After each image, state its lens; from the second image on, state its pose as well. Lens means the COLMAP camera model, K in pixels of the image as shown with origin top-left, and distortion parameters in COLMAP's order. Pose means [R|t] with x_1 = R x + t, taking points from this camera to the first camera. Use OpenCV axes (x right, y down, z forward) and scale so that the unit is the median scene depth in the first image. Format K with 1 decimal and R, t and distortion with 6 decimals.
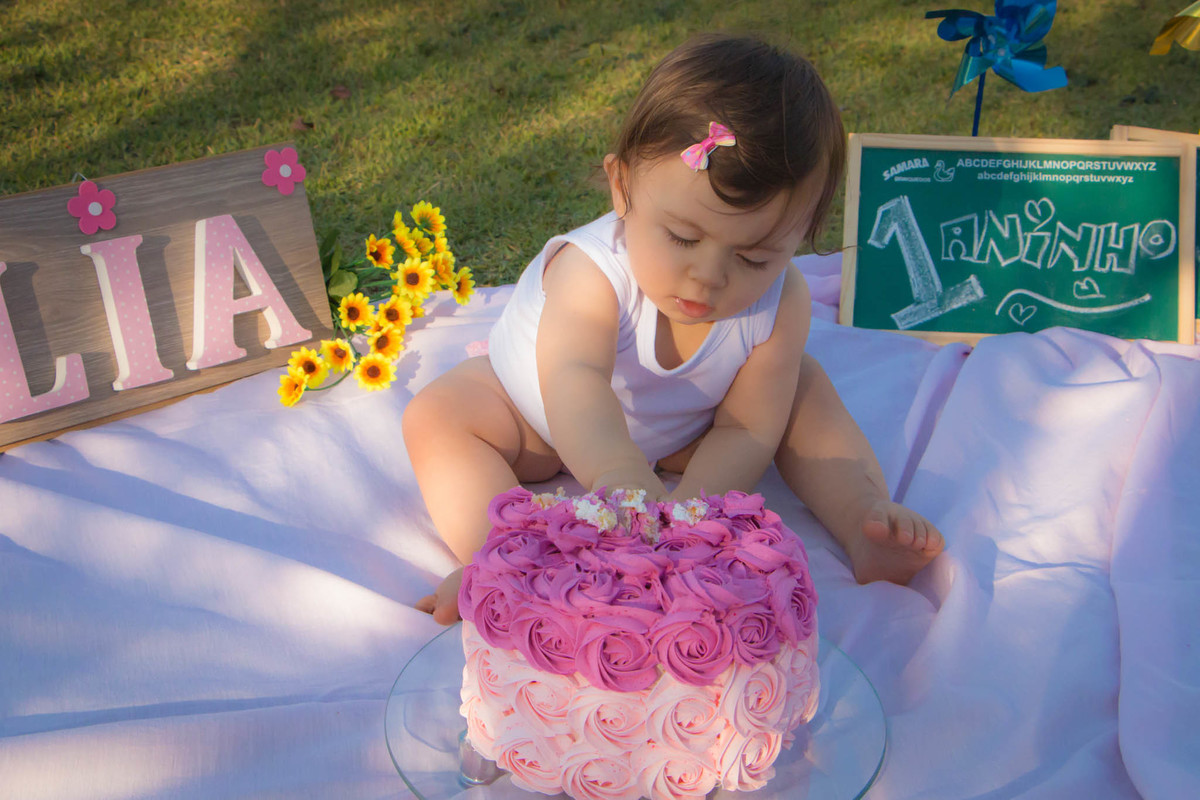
lens RADIAL K [[2073.7, 0, 624.6], [0, 2073.7, 381.3], [0, 0, 1]] dist [0.220672, 0.000000]
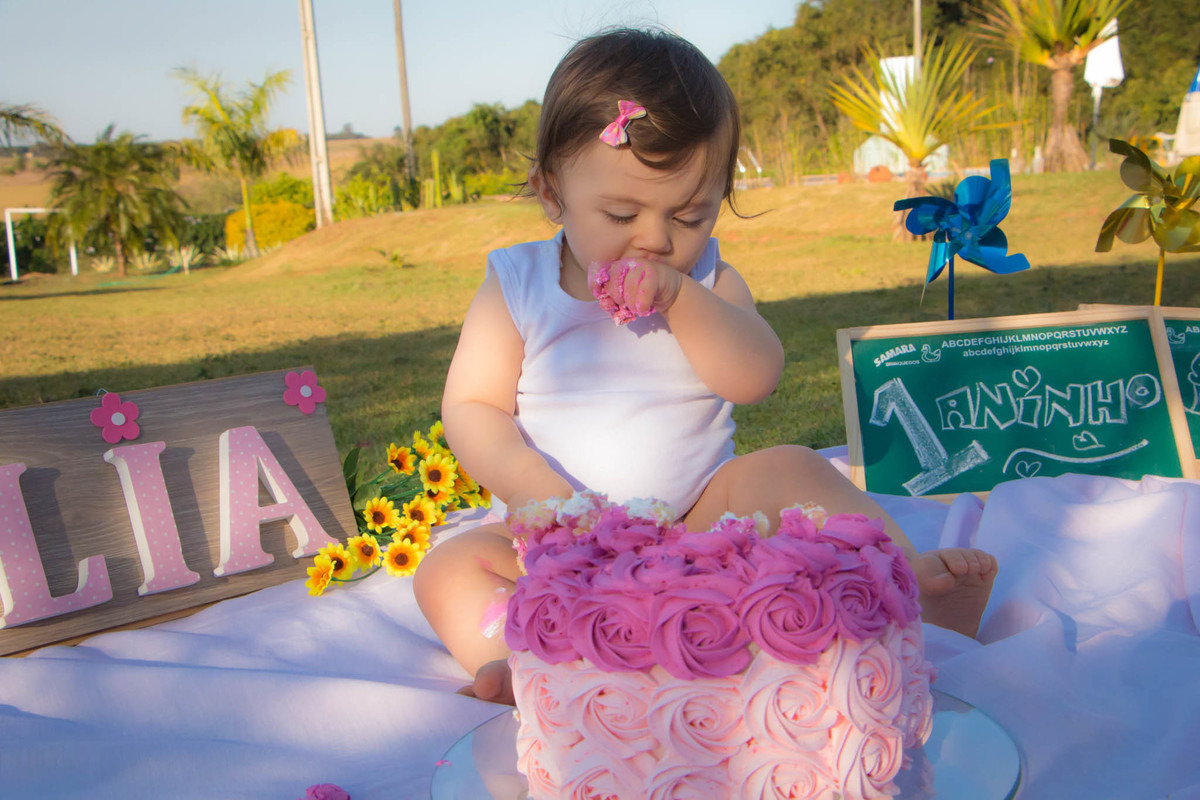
lens RADIAL K [[1626.7, 0, 624.6], [0, 1626.7, 426.9], [0, 0, 1]] dist [0.084087, 0.000000]
pose [[0.995050, -0.096351, 0.024311, -0.025354], [0.099366, 0.962383, -0.252874, 0.130663], [0.000968, 0.254038, 0.967194, 0.213605]]
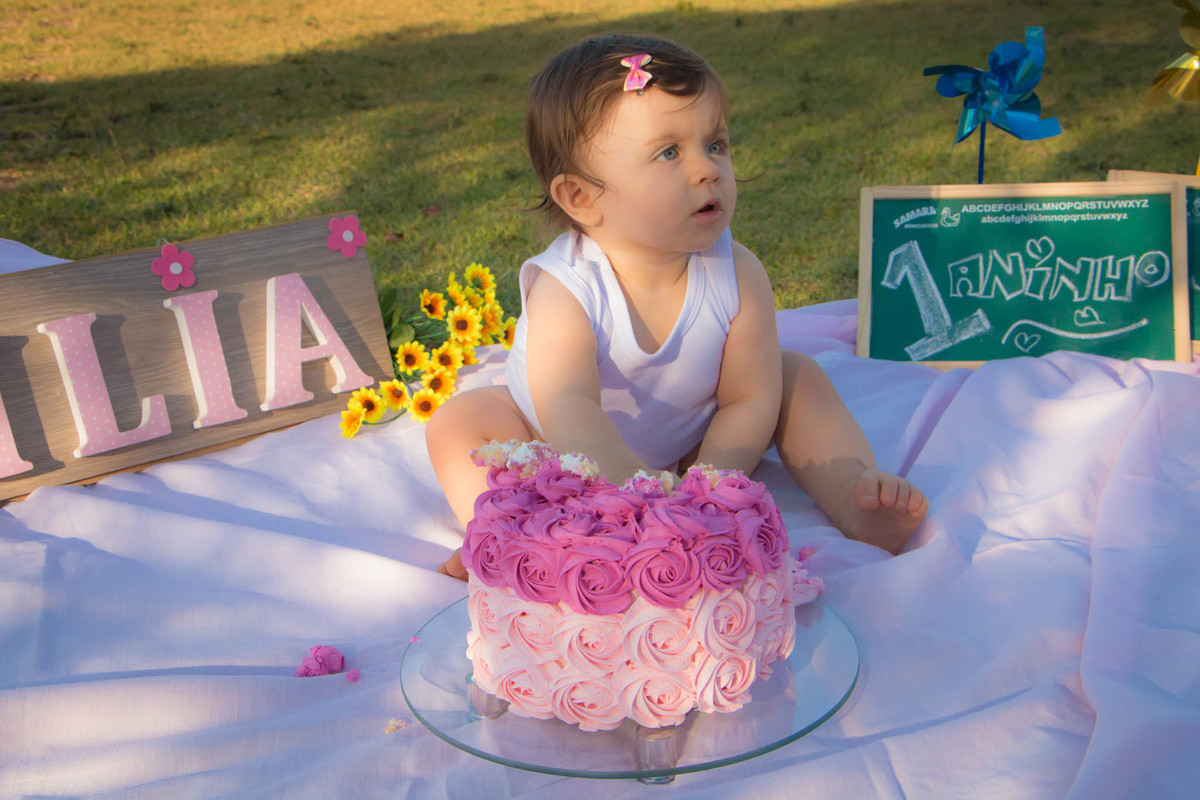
lens RADIAL K [[1936.2, 0, 613.3], [0, 1936.2, 405.8], [0, 0, 1]] dist [0.202575, 0.000000]
pose [[0.996224, -0.036825, -0.078624, 0.055353], [0.030502, 0.996315, -0.080165, 0.074275], [0.081286, 0.077464, 0.993676, -0.015438]]
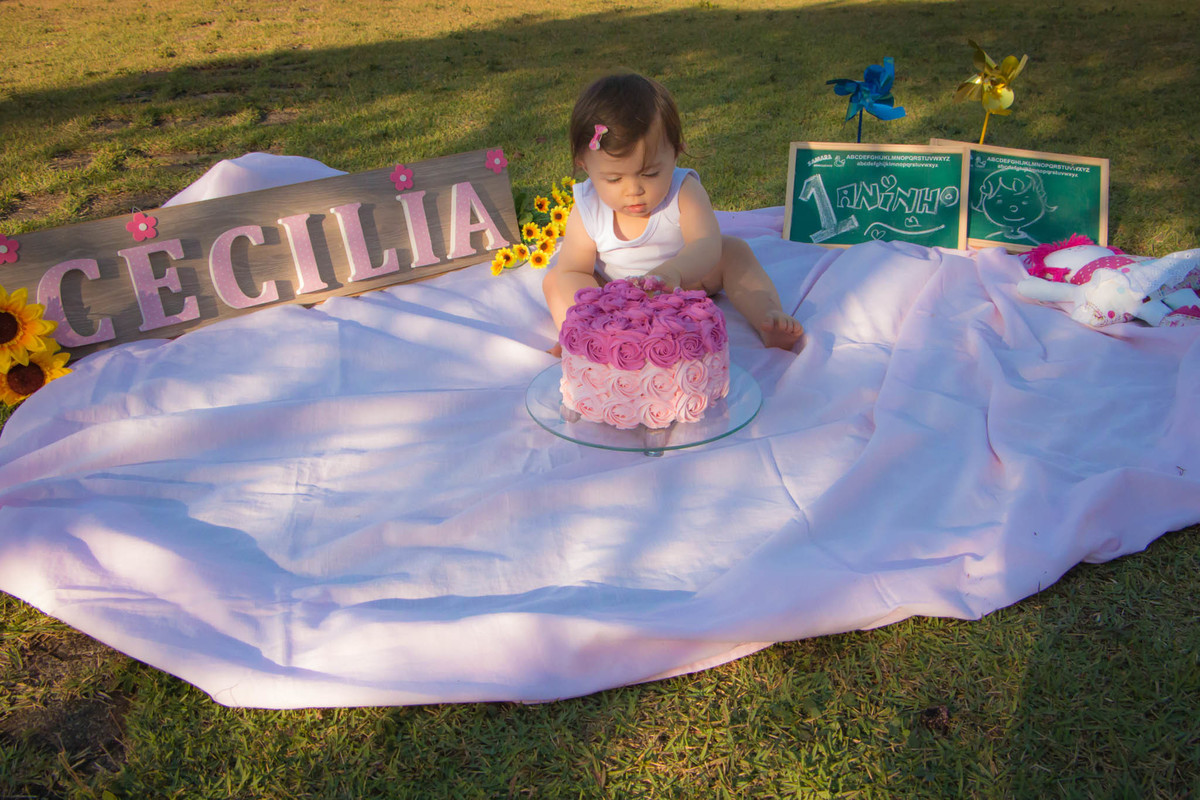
lens RADIAL K [[1320.0, 0, 632.9], [0, 1320.0, 402.4], [0, 0, 1]] dist [-0.006890, 0.000000]
pose [[0.995519, 0.007511, -0.094263, 0.081429], [-0.004940, 0.999610, 0.027480, 0.088306], [0.094432, -0.026892, 0.995168, -0.224867]]
